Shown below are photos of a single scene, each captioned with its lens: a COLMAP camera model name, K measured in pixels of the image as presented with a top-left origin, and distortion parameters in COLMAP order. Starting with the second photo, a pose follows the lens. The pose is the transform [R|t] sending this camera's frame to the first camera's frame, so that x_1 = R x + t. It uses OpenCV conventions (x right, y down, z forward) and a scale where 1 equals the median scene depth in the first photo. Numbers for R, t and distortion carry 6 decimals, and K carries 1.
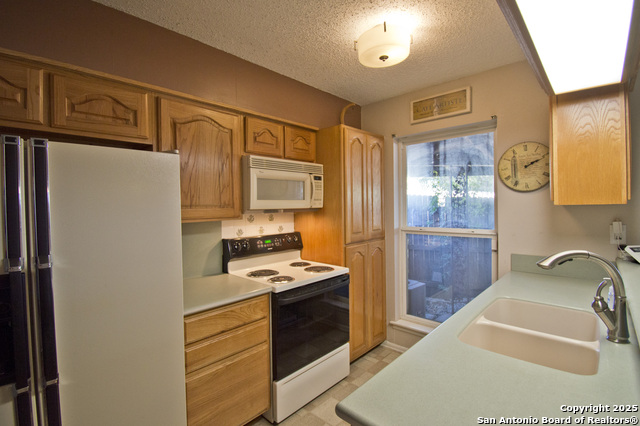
lens RADIAL K [[285.3, 0, 316.1], [0, 285.3, 206.8], [0, 0, 1]] dist [0.020031, -0.026117]
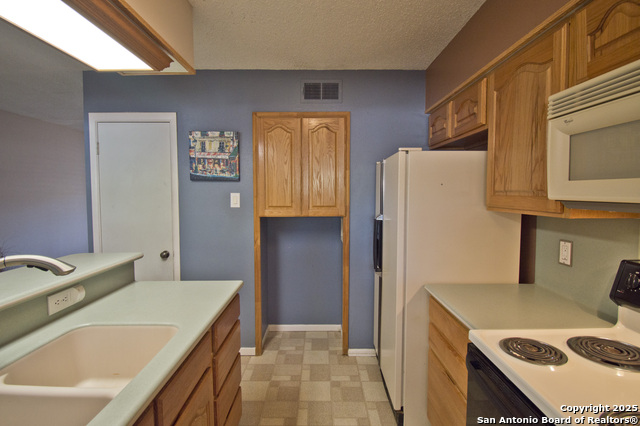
lens RADIAL K [[285.3, 0, 316.1], [0, 285.3, 206.8], [0, 0, 1]] dist [0.020031, -0.026117]
pose [[-0.709795, 0.053154, -0.702400, 0.454438], [0.003443, 0.997399, 0.071999, -0.018496], [0.704399, 0.048687, -0.708132, 1.093970]]
